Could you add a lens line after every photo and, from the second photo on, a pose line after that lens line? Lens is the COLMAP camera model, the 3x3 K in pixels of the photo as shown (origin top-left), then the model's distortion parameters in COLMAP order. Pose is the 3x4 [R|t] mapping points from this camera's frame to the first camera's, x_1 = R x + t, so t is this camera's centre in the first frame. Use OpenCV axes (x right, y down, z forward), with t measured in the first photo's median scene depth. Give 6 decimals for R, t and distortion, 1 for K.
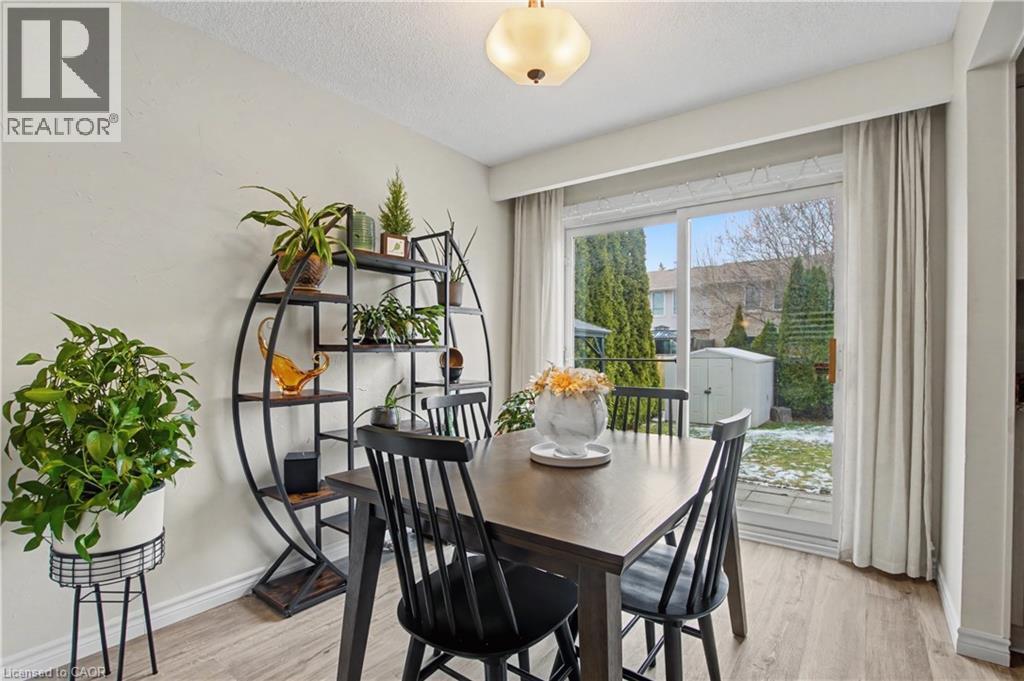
lens RADIAL K [[491.4, 0, 513.7], [0, 491.4, 347.7], [0, 0, 1]] dist [-0.002594, -0.000346]
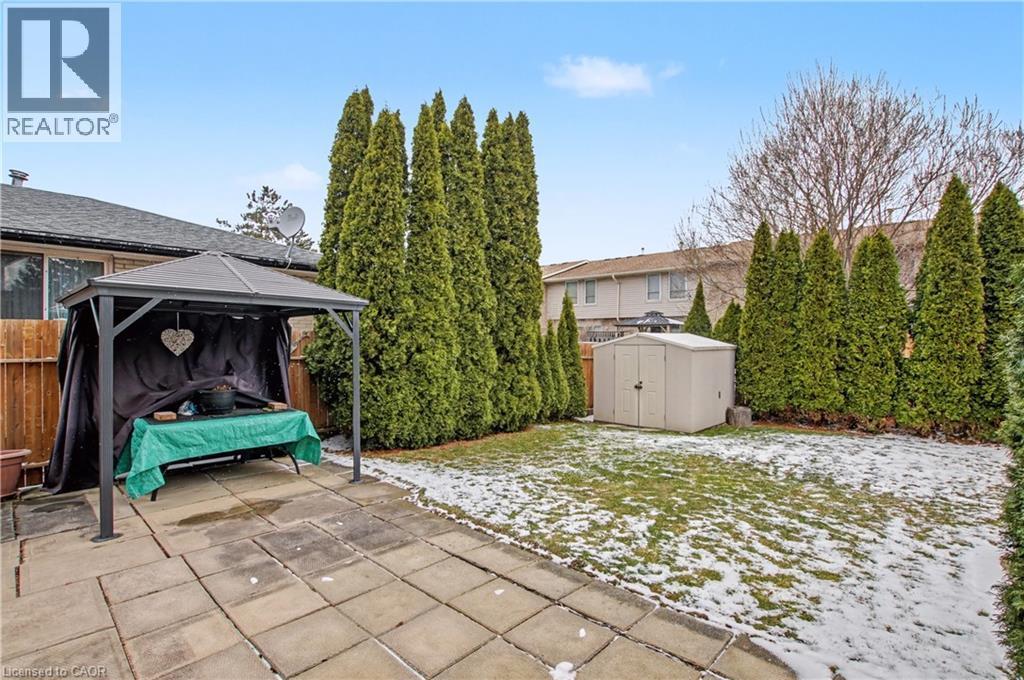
lens RADIAL K [[474.5, 0, 511.7], [0, 474.5, 340.4], [0, 0, 1]] dist [-0.029150, 0.003185]
pose [[0.991539, 0.006229, -0.129661, 0.280971], [-0.005307, 0.999958, 0.007458, 0.008544], [0.129702, -0.006706, 0.991530, 0.191119]]
